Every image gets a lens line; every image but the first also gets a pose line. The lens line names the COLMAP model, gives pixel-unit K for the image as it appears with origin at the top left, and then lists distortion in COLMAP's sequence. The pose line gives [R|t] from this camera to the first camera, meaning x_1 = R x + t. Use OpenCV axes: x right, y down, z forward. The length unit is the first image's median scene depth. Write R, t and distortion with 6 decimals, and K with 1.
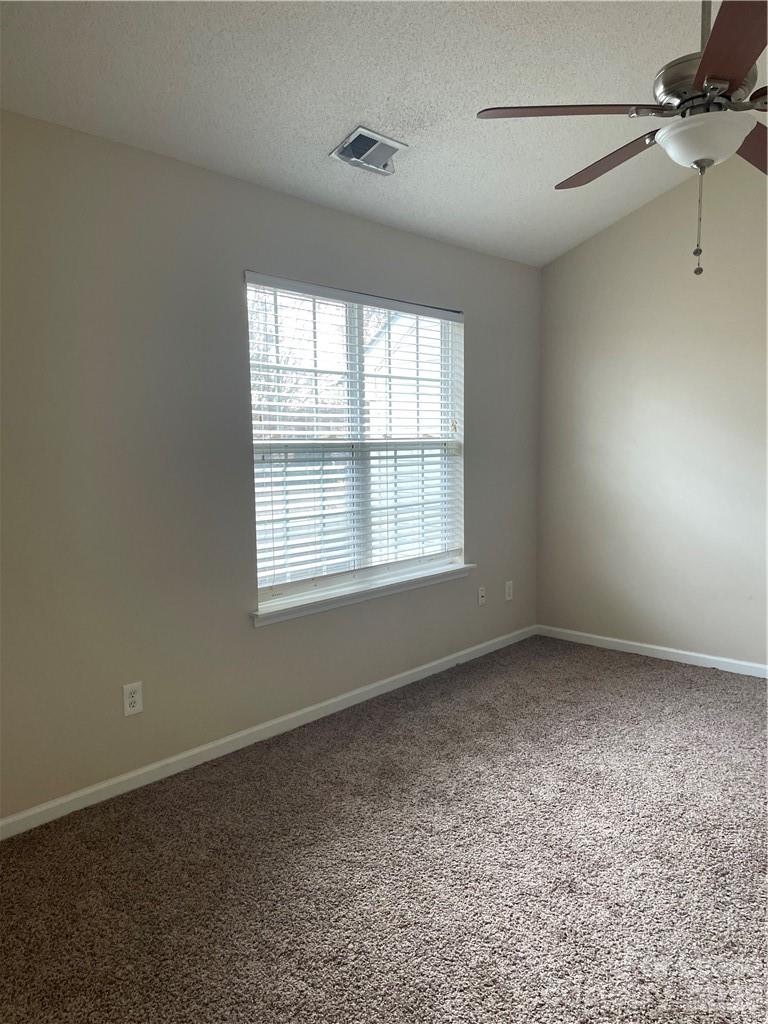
lens RADIAL K [[763.0, 0, 390.4], [0, 763.0, 523.6], [0, 0, 1]] dist [0.098291, -0.128001]
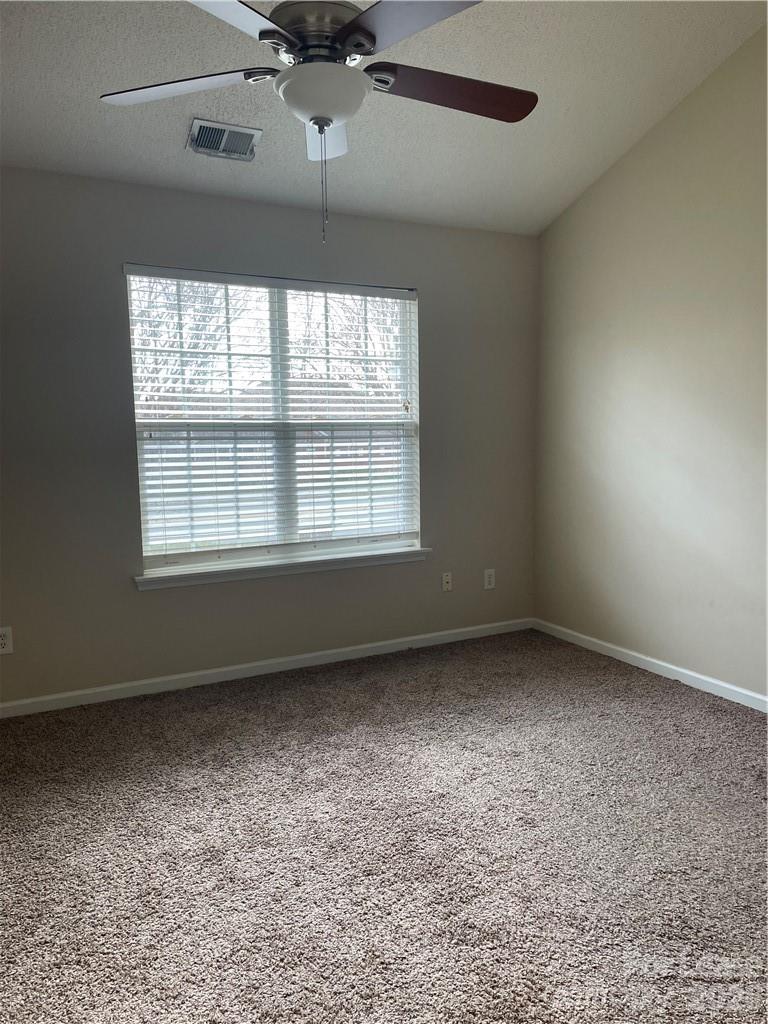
lens RADIAL K [[763.0, 0, 390.4], [0, 763.0, 523.6], [0, 0, 1]] dist [0.098291, -0.128001]
pose [[0.941004, 0.044795, -0.335417, 0.574723], [-0.038233, 0.998927, 0.026146, -0.002976], [0.336228, -0.011779, 0.941707, 0.092413]]
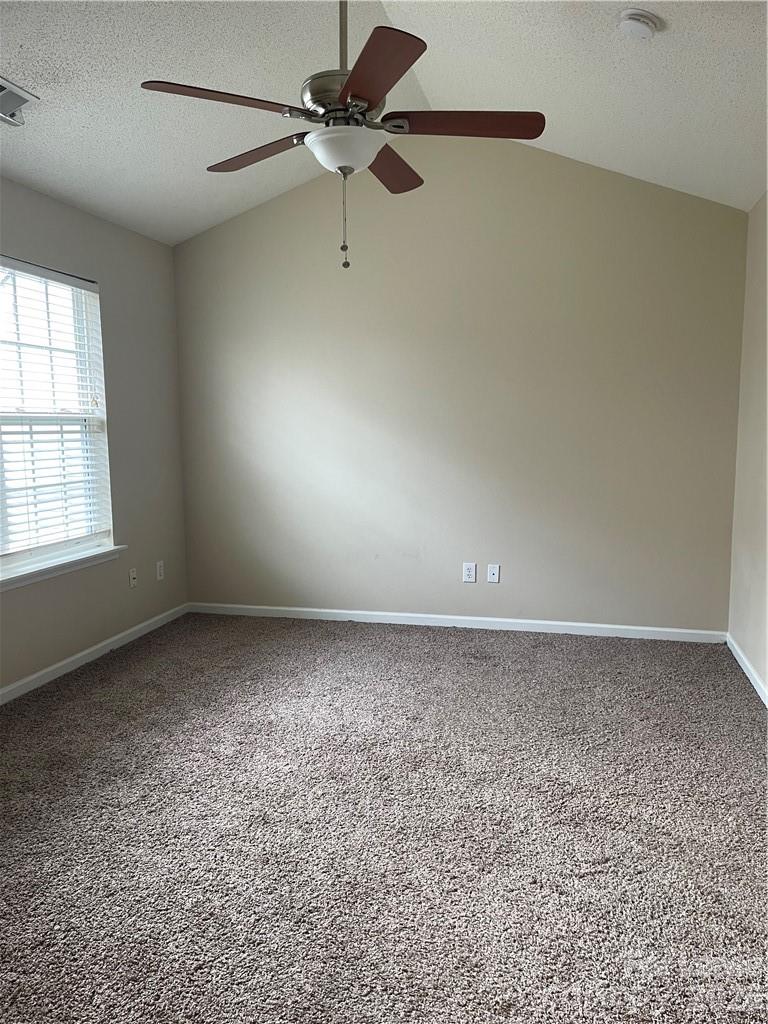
lens RADIAL K [[763.0, 0, 390.4], [0, 763.0, 523.6], [0, 0, 1]] dist [0.098291, -0.128001]
pose [[0.881683, -0.053423, 0.468807, -0.074037], [0.046355, 0.998570, 0.026614, 0.022974], [-0.469559, -0.001734, 0.882899, -0.033088]]
